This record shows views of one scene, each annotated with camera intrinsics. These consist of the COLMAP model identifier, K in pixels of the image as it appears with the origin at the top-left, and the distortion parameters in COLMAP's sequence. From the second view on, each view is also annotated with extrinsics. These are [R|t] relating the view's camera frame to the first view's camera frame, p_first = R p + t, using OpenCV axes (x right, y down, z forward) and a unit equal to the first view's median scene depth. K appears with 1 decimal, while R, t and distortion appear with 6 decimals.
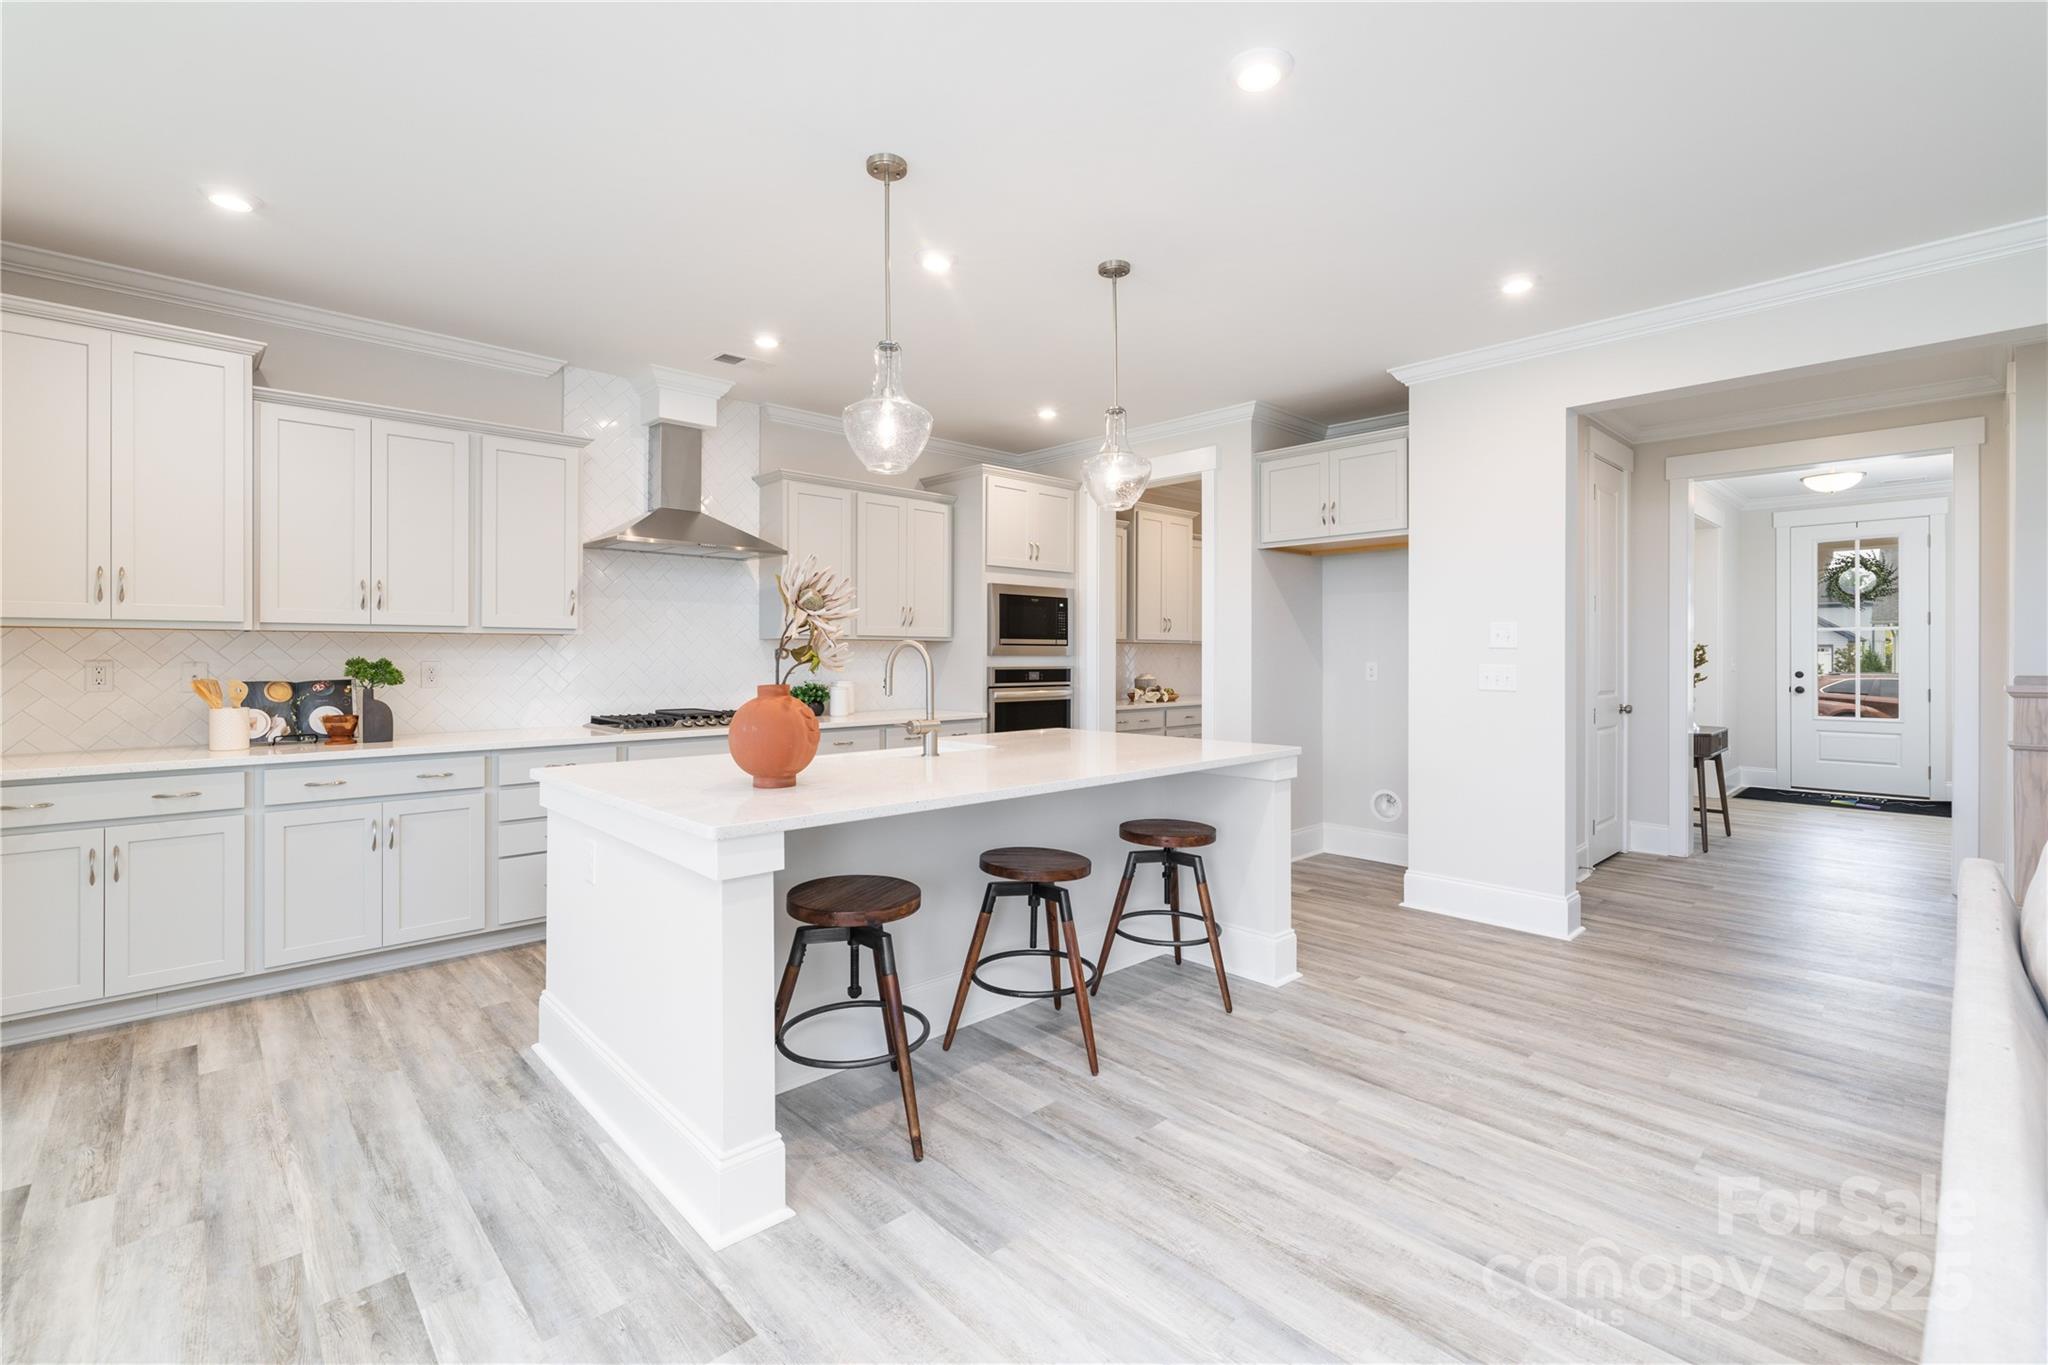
lens RADIAL K [[898.4, 0, 1023.7], [0, 898.4, 650.7], [0, 0, 1]] dist [-0.002071, -0.000060]
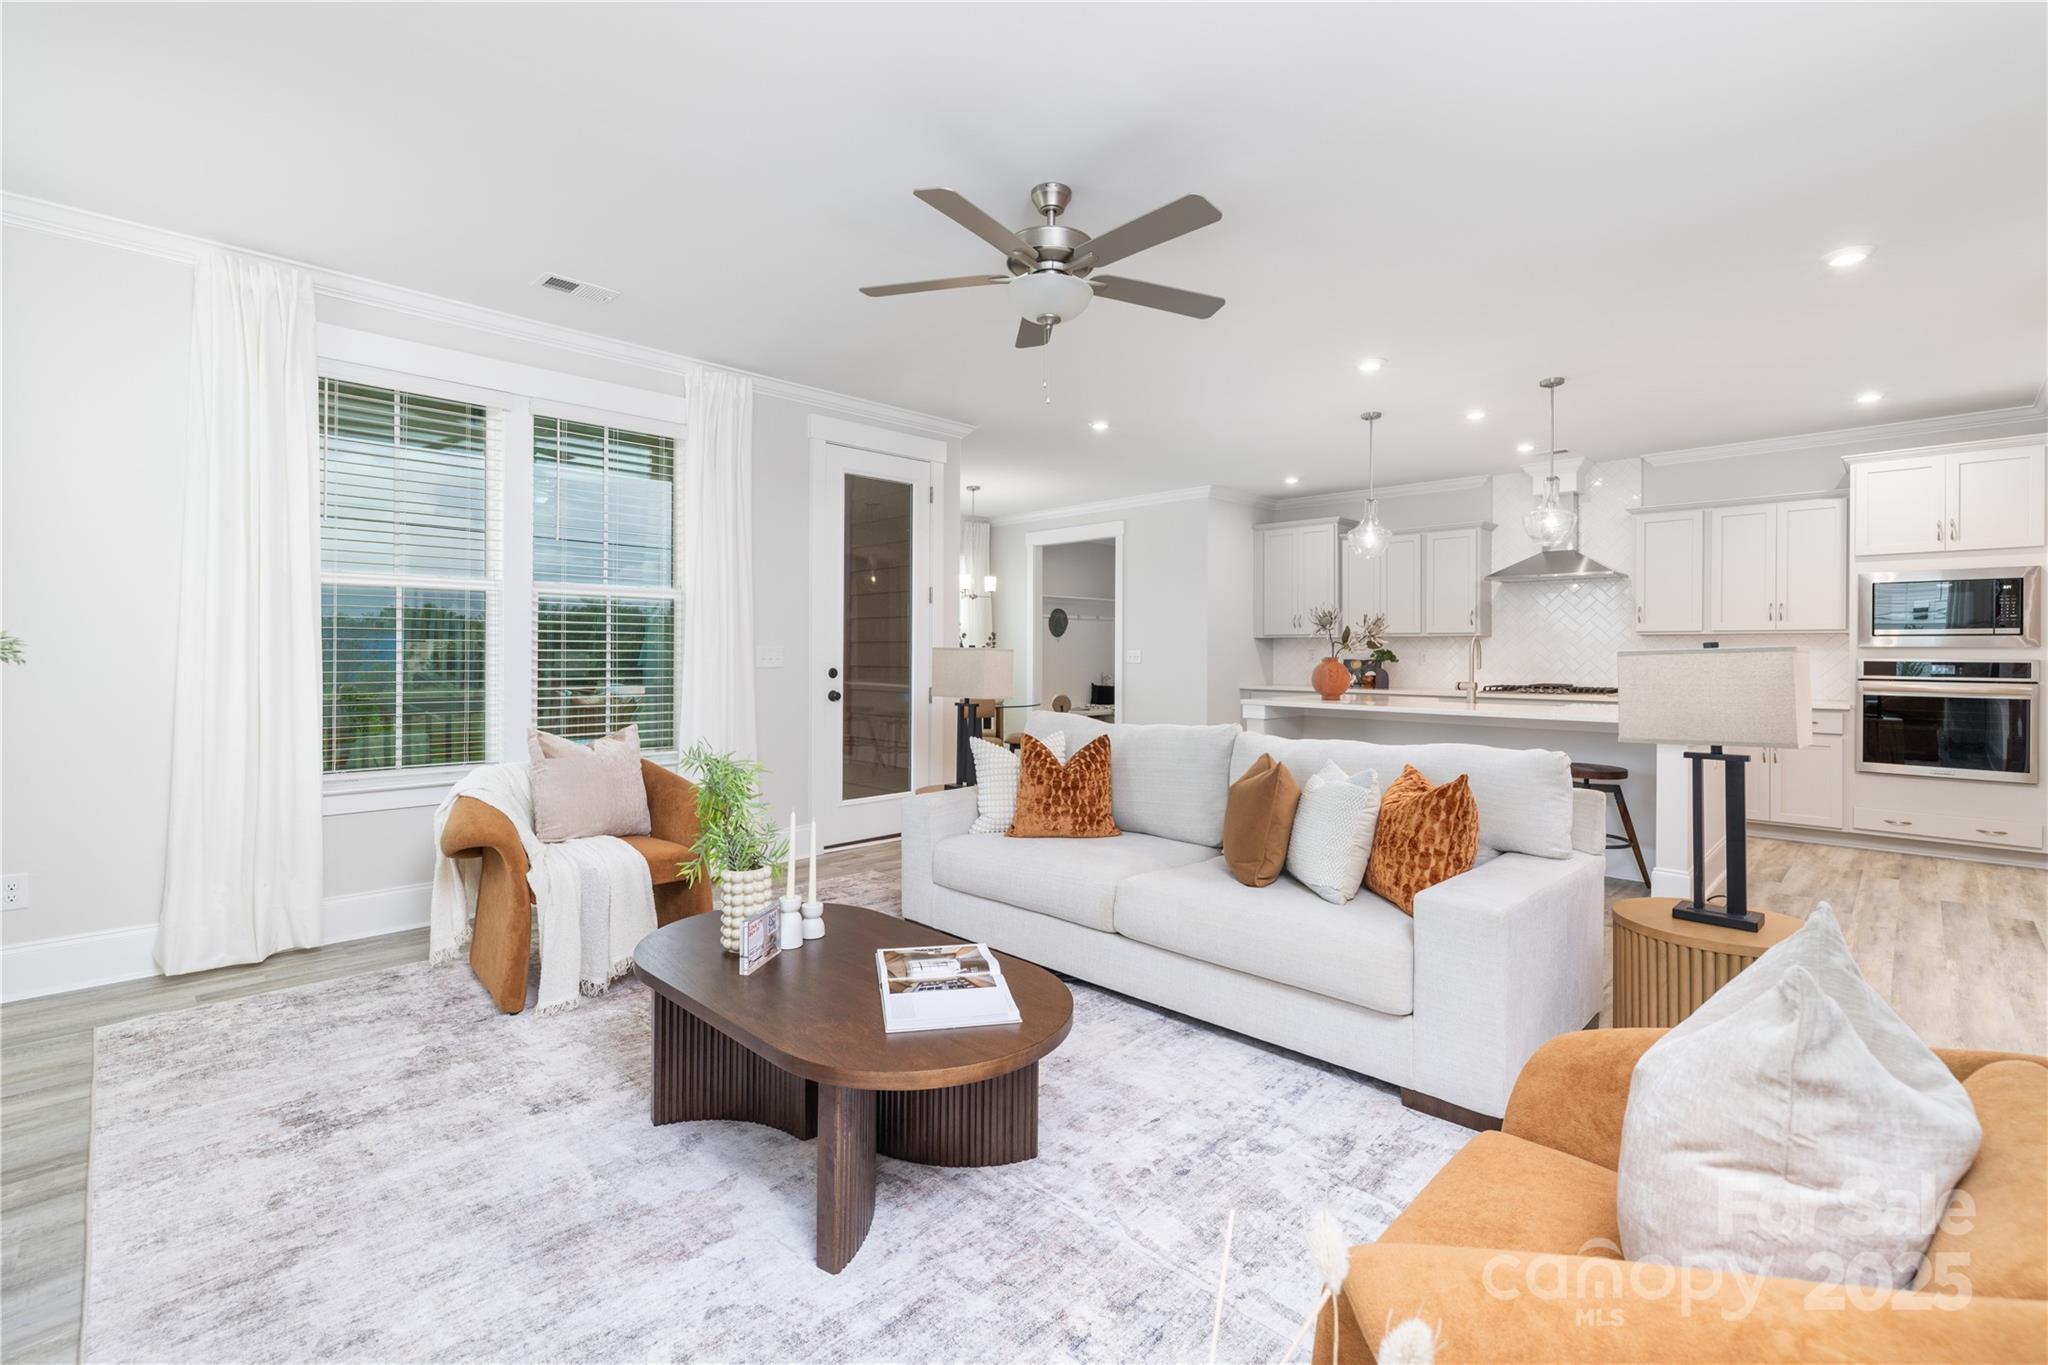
lens RADIAL K [[898.4, 0, 1023.7], [0, 898.4, 650.7], [0, 0, 1]] dist [-0.002071, -0.000060]
pose [[0.035055, -0.004826, -0.999374, 1.394575], [-0.001117, 0.999988, -0.004868, 0.022864], [0.999385, 0.001287, 0.035049, 0.069067]]
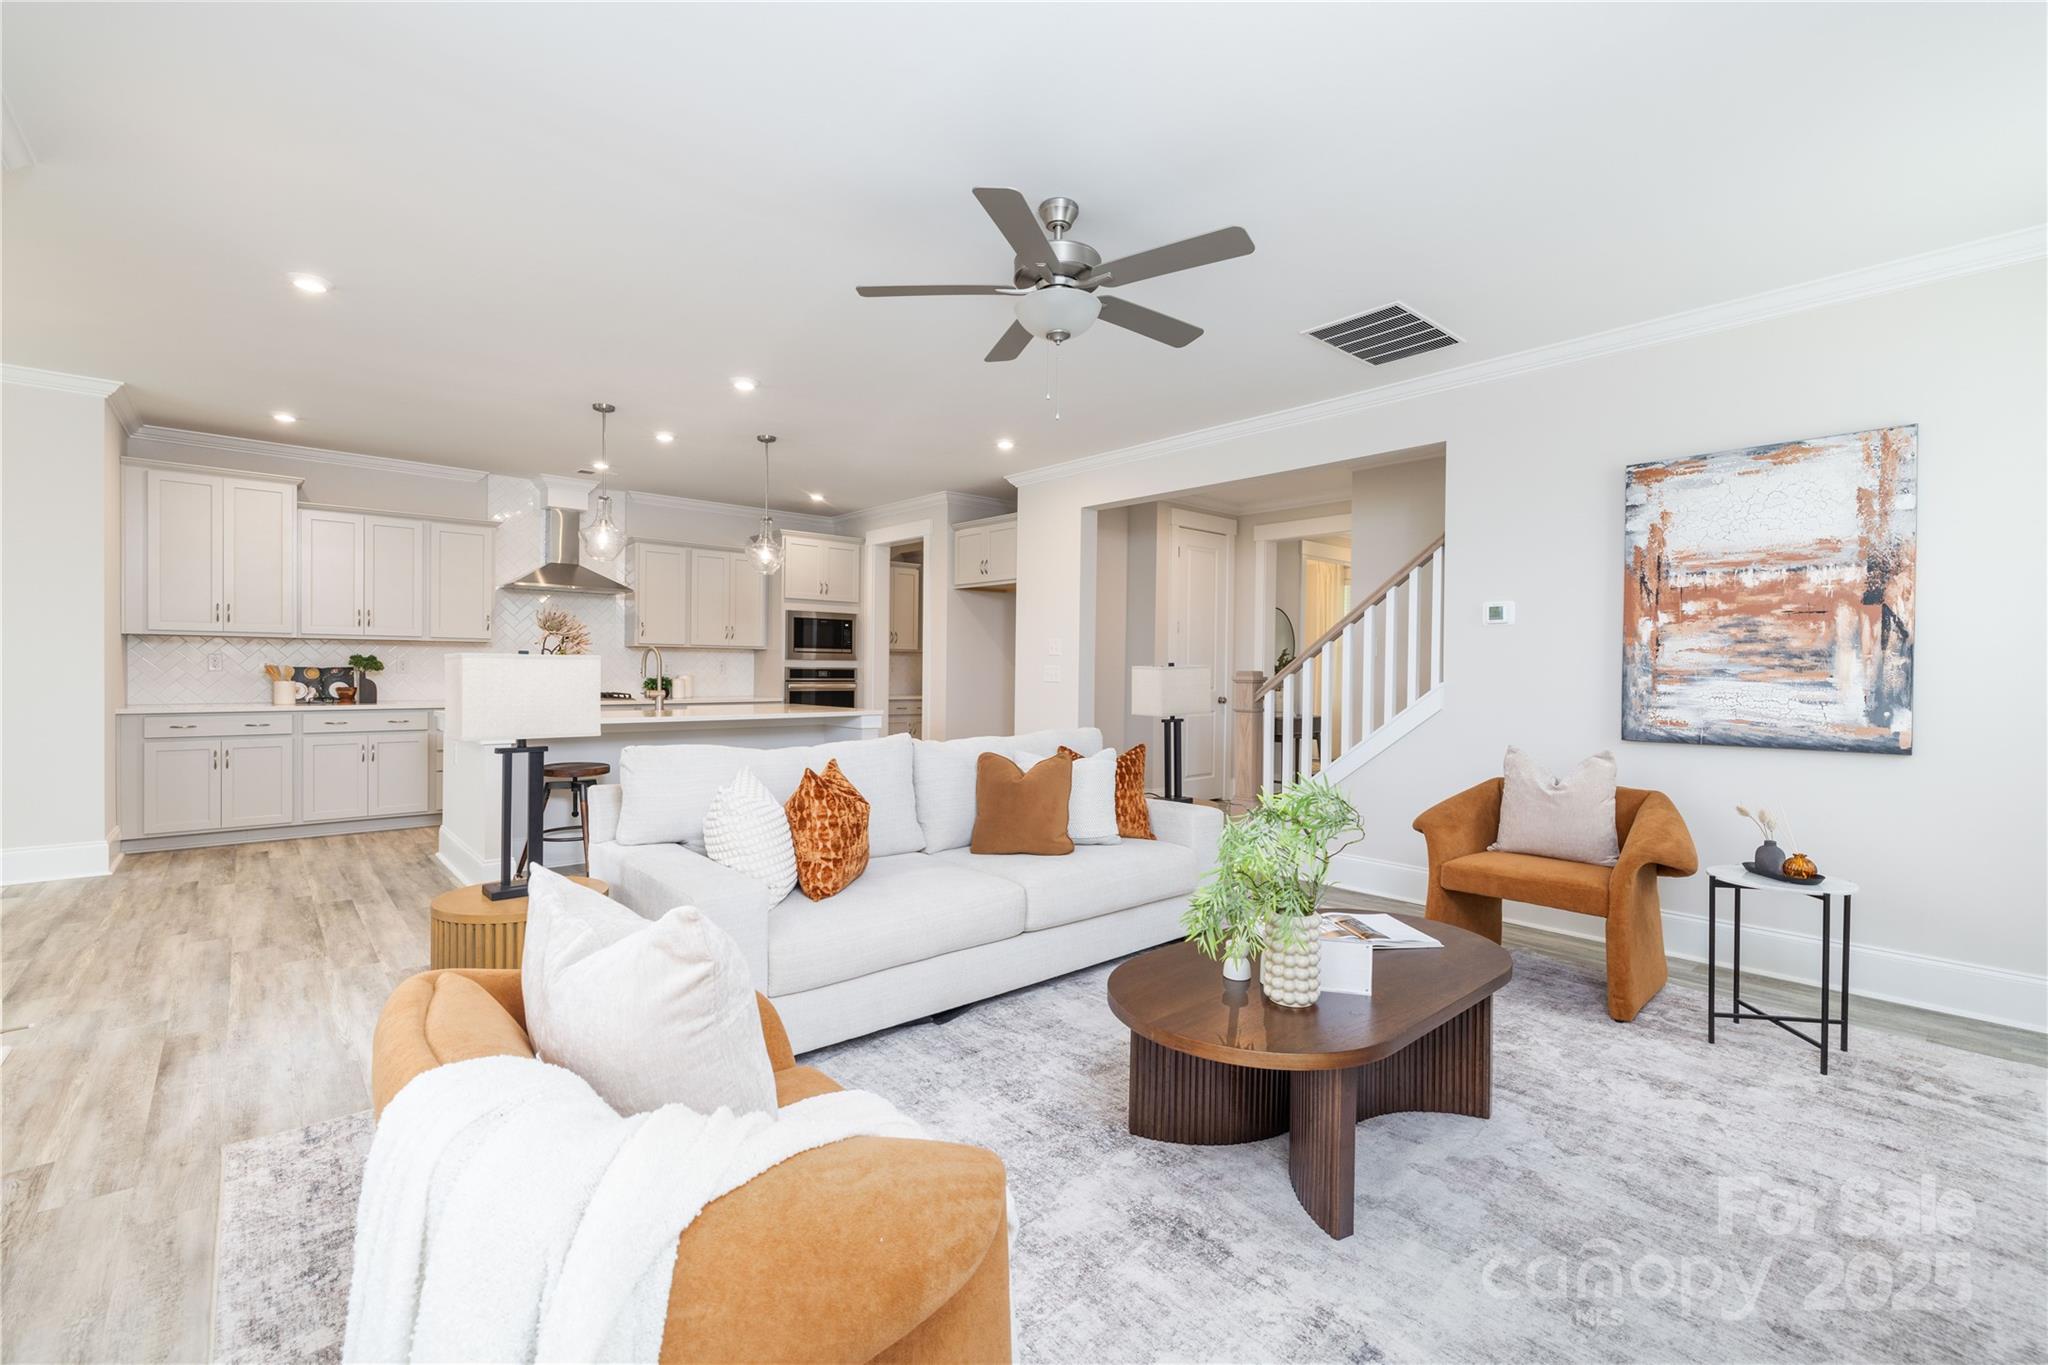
lens RADIAL K [[884.8, 0, 1019.7], [0, 884.8, 673.0], [0, 0, 1]] dist [-0.002240, 0.000539]
pose [[0.999365, 0.008334, -0.034644, 0.601834], [-0.008010, 0.999923, 0.009473, 0.016913], [0.034720, -0.009190, 0.999355, -0.667880]]
